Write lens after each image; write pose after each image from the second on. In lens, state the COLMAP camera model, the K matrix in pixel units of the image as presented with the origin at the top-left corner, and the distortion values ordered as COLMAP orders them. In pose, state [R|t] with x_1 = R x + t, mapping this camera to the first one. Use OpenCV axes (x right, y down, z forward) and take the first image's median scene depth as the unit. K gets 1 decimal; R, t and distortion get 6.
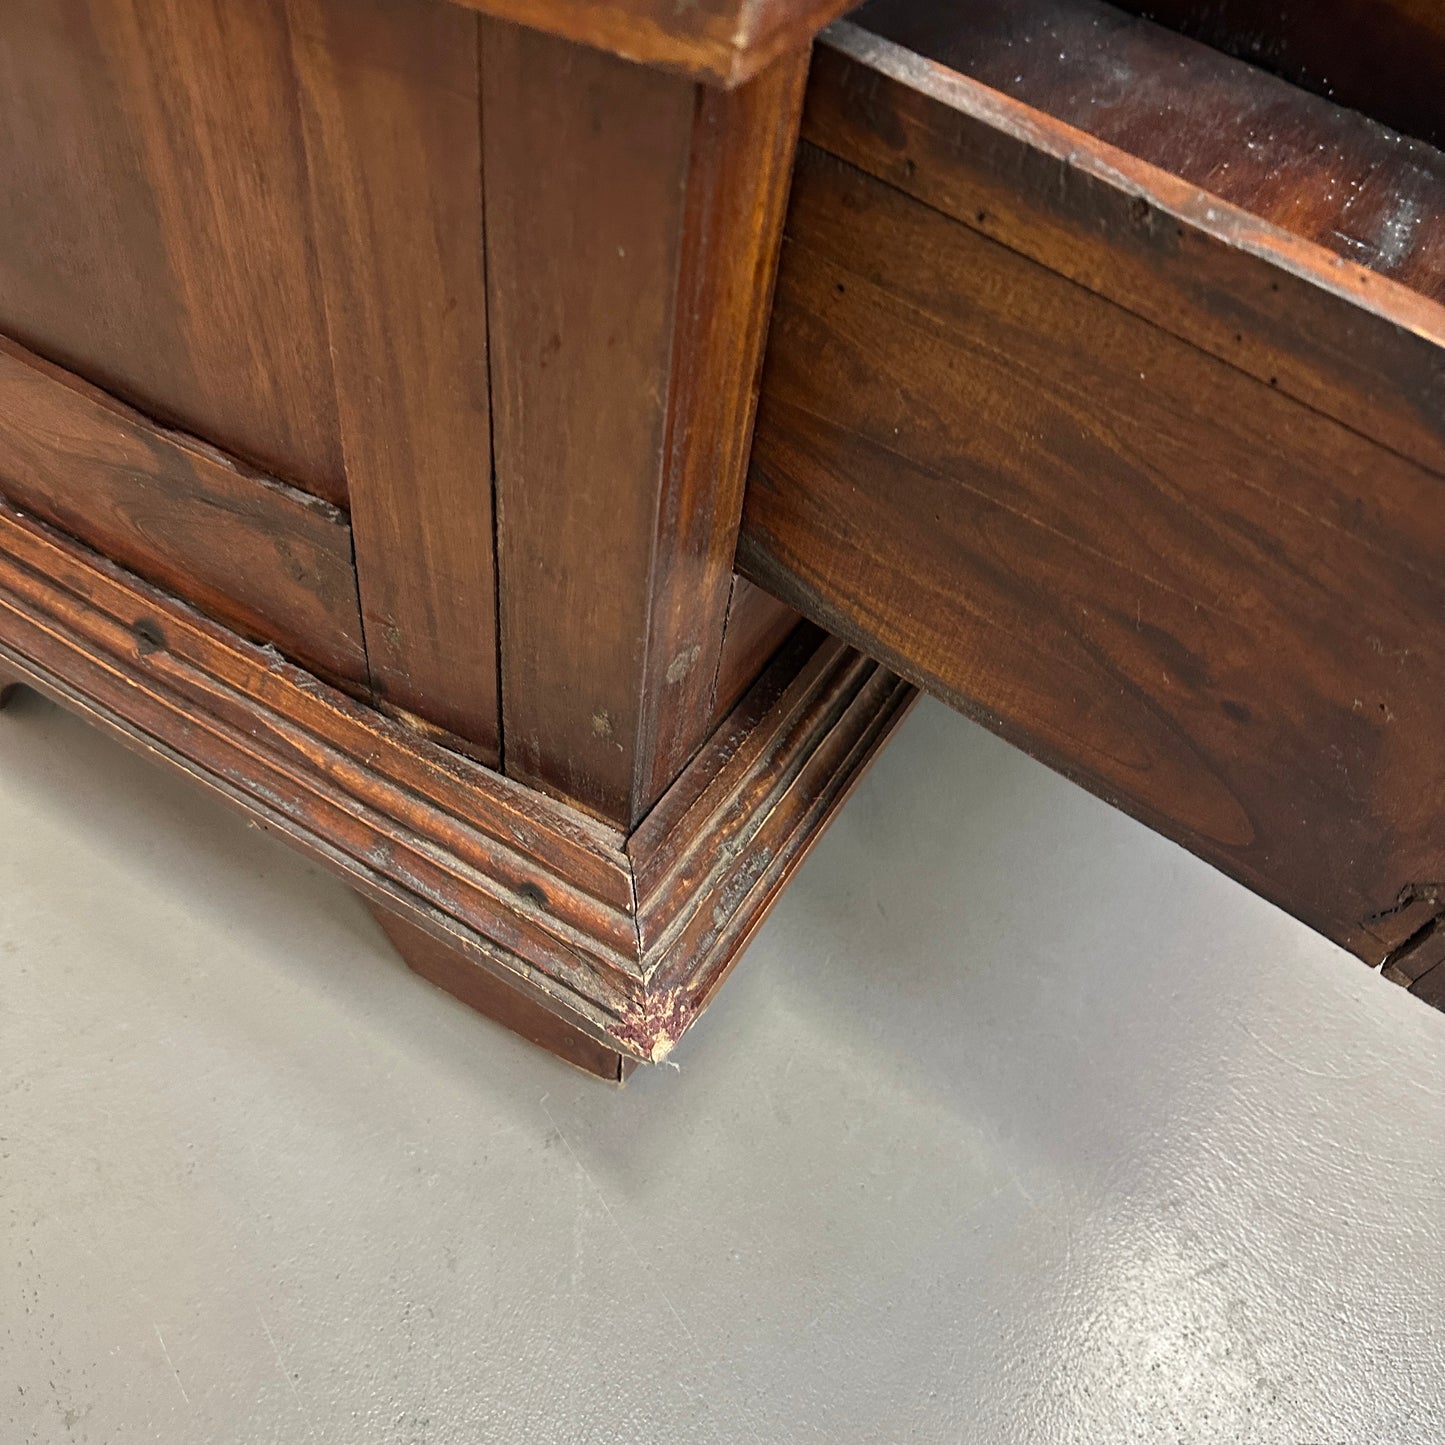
lens RADIAL K [[1382.2, 0, 699.7], [0, 1382.2, 741.0], [0, 0, 1]] dist [0.177091, -0.412252]
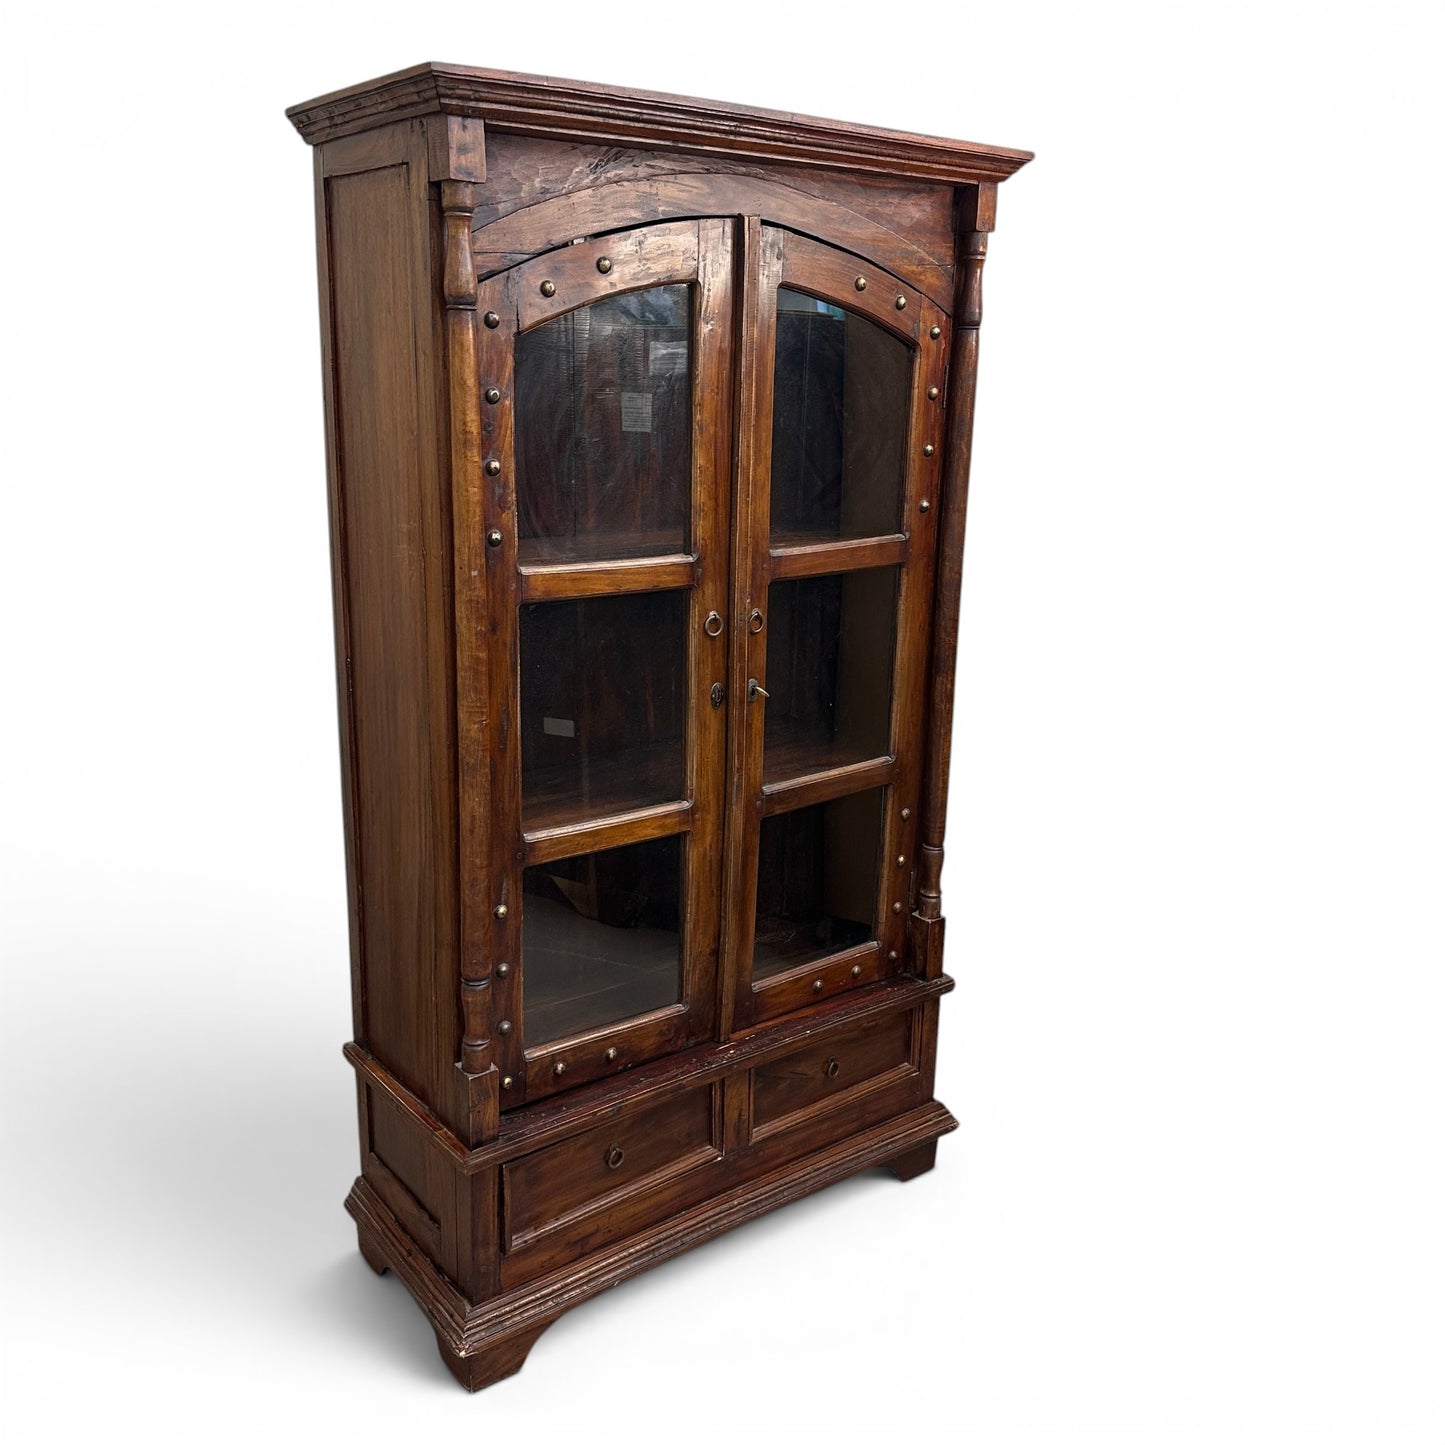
lens RADIAL K [[1361.2, 0, 720.1], [0, 1361.2, 715.6], [0, 0, 1]] dist [0.177184, -0.399171]
pose [[0.930576, 0.036175, -0.364308, 2.671845], [-0.242107, 0.807248, -0.538270, 0.873865], [0.274615, 0.589103, 0.759964, -4.013099]]
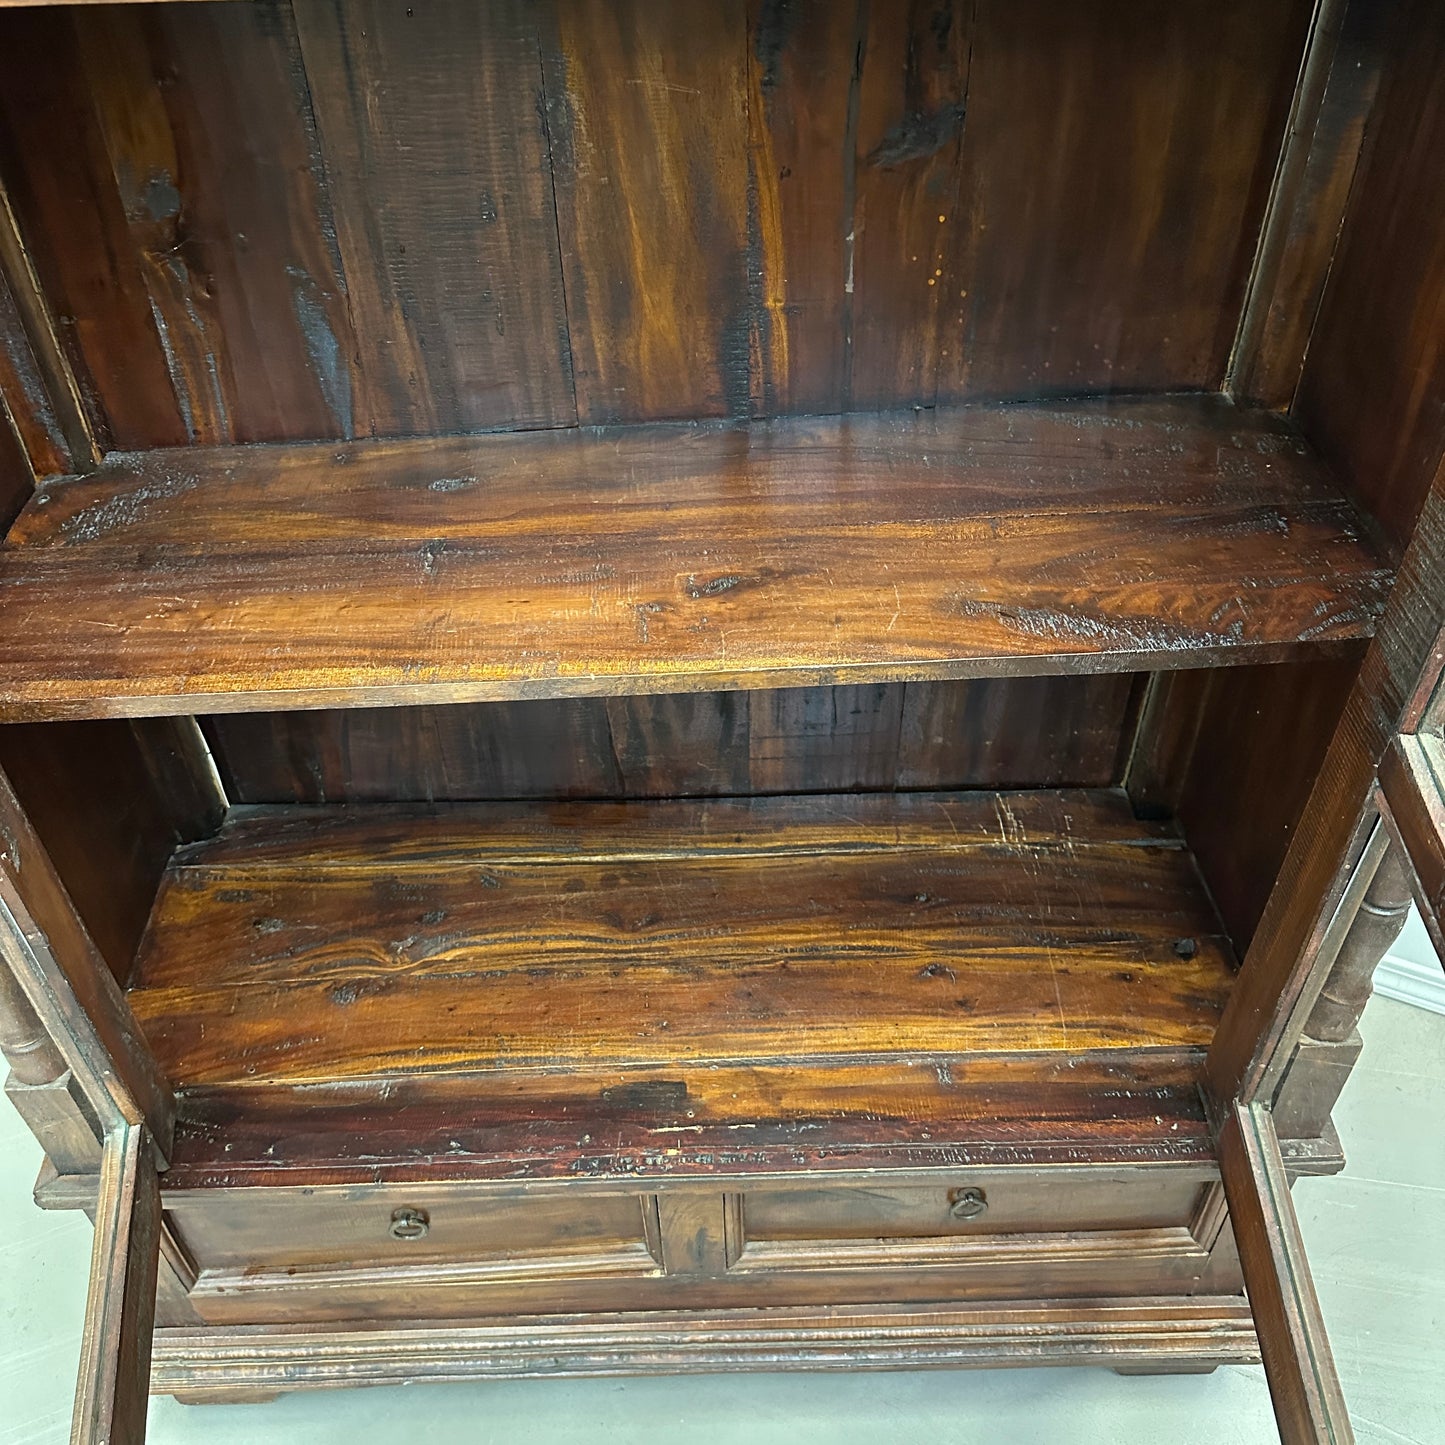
lens RADIAL K [[1326.6, 0, 705.8], [0, 1326.6, 727.6], [0, 0, 1]] dist [0.168826, -0.310242]
pose [[0.530263, 0.485460, -0.695090, 2.128668], [-0.599896, 0.794174, 0.097019, -2.100336], [0.599121, 0.365536, 0.712346, -0.892693]]
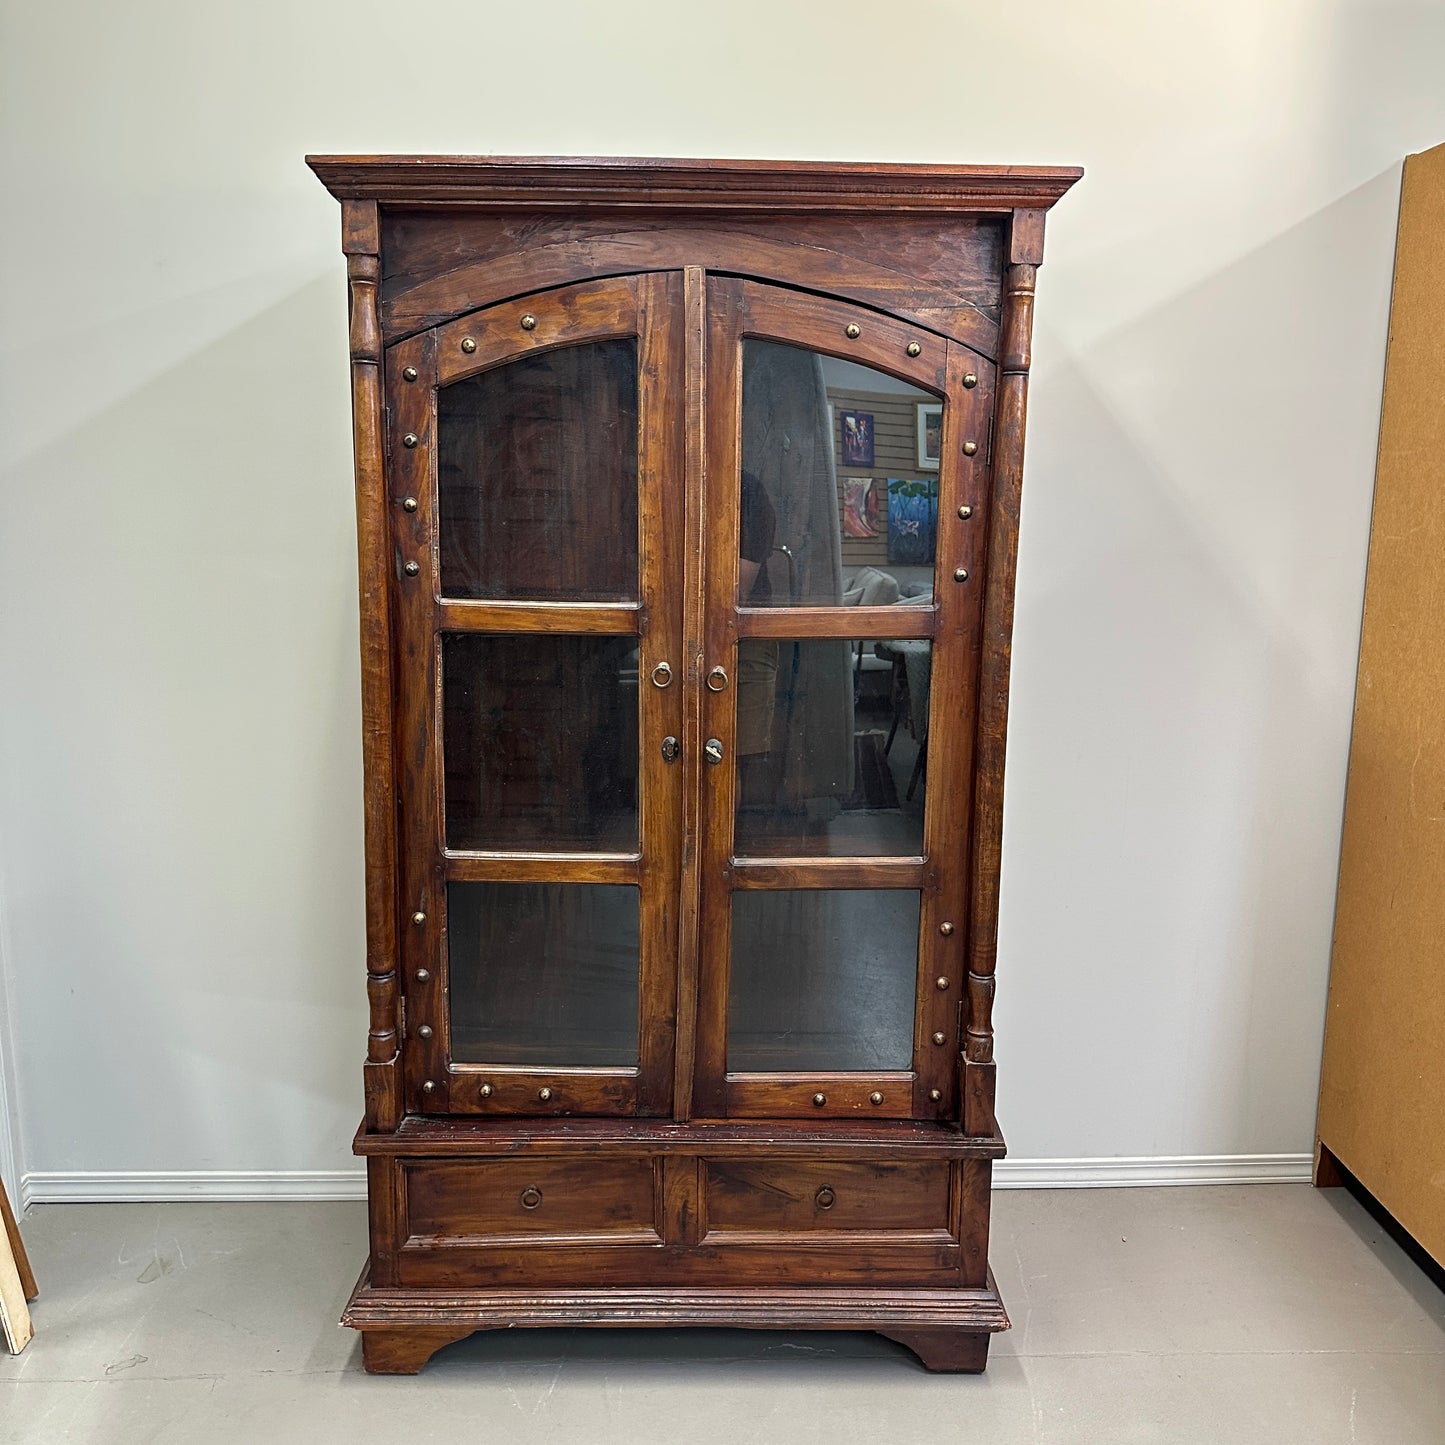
lens RADIAL K [[1361.8, 0, 732.7], [0, 1361.8, 724.5], [0, 0, 1]] dist [0.175590, -0.404313]
pose [[0.527765, 0.072051, -0.846329, 5.341273], [-0.627636, 0.704440, -0.331418, -0.596966], [0.572309, 0.706097, 0.417000, -2.051063]]
